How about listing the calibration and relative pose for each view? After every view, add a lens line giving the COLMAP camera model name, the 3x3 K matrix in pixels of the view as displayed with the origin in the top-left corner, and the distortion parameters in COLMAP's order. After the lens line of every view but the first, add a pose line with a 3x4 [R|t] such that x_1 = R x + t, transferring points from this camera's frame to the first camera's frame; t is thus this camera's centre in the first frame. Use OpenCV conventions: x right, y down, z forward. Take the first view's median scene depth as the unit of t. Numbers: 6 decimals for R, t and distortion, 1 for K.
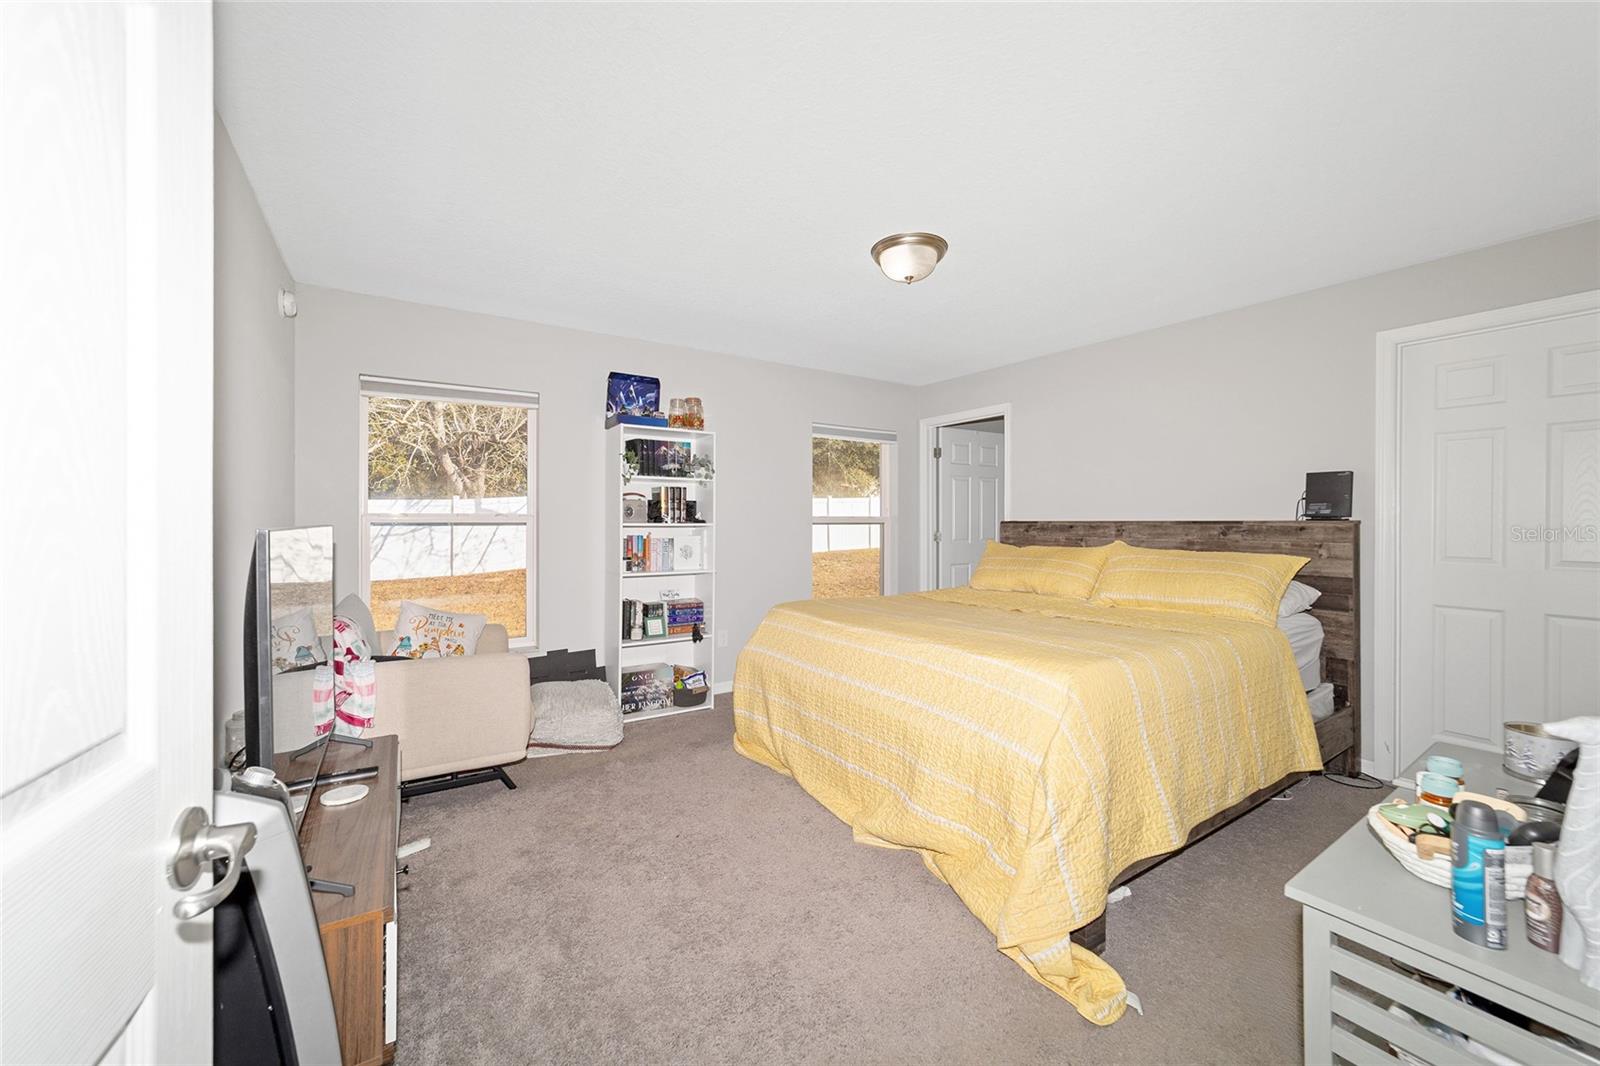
lens RADIAL K [[614.1, 0, 794.8], [0, 614.1, 522.6], [0, 0, 1]] dist [-0.017622, 0.007719]
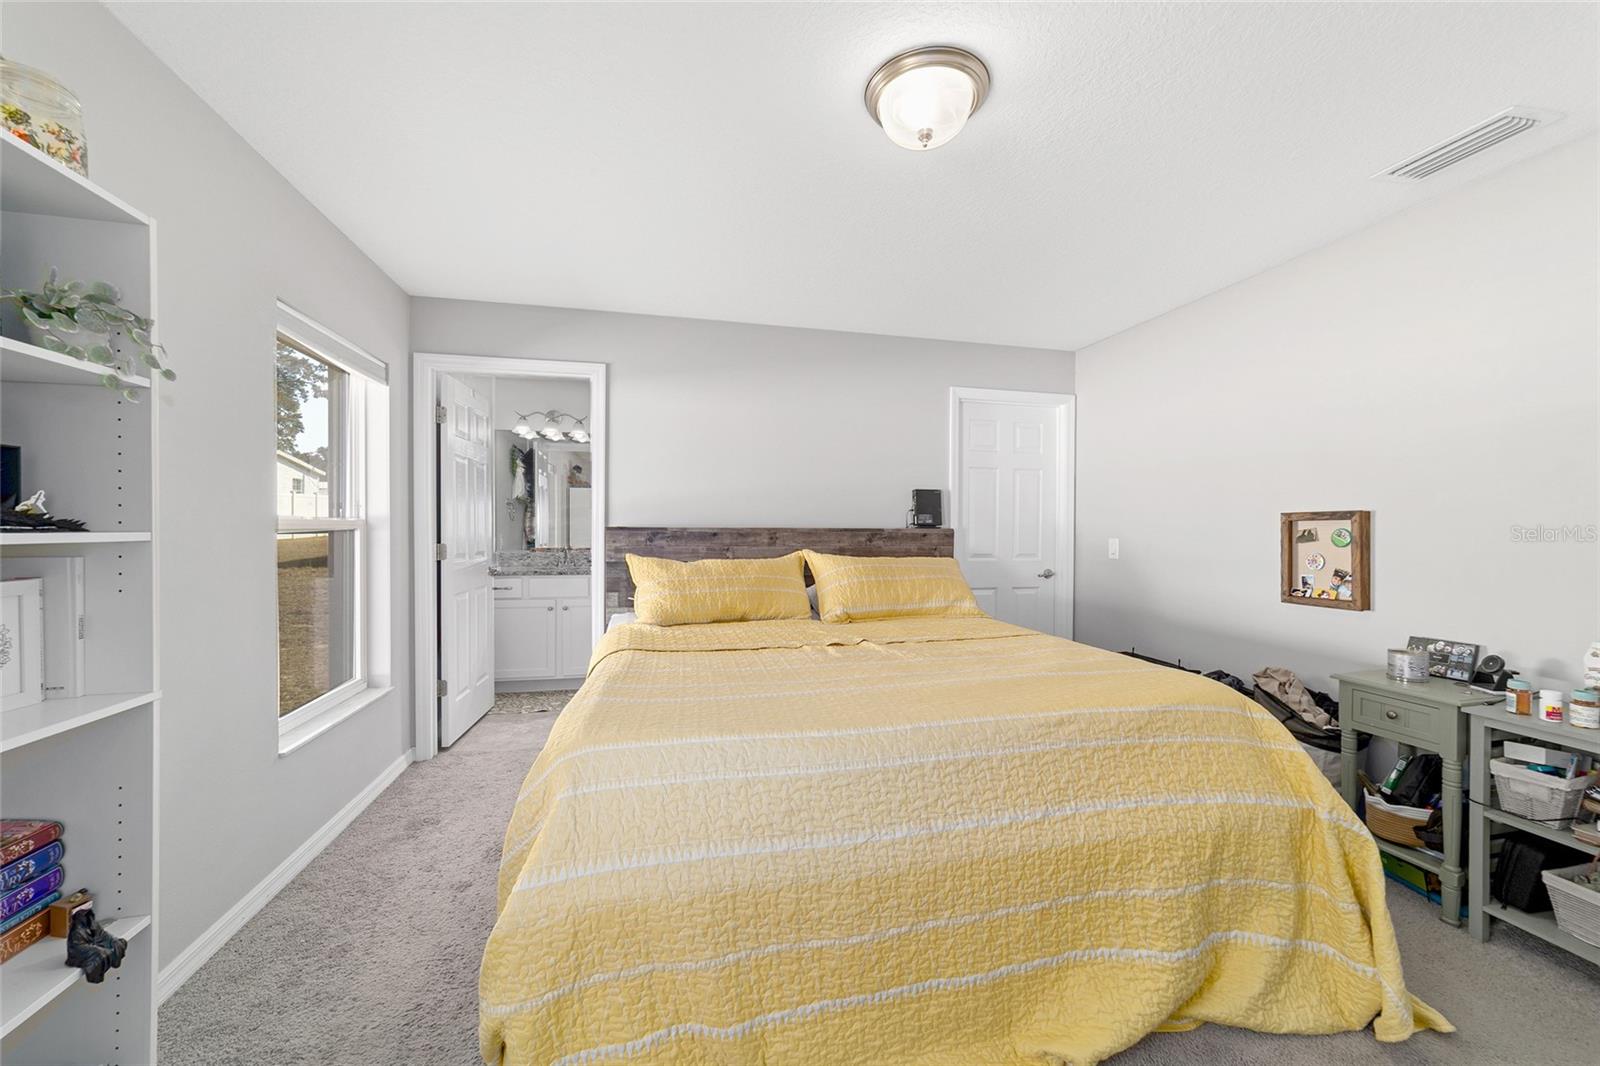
lens RADIAL K [[614.1, 0, 806.3], [0, 614.1, 535.8], [0, 0, 1]] dist [-0.017622, 0.007719]
pose [[0.337033, -0.008651, 0.941453, -0.293017], [-0.001991, 0.999949, 0.009901, -0.000097], [-0.941491, -0.005212, 0.336999, 0.593569]]
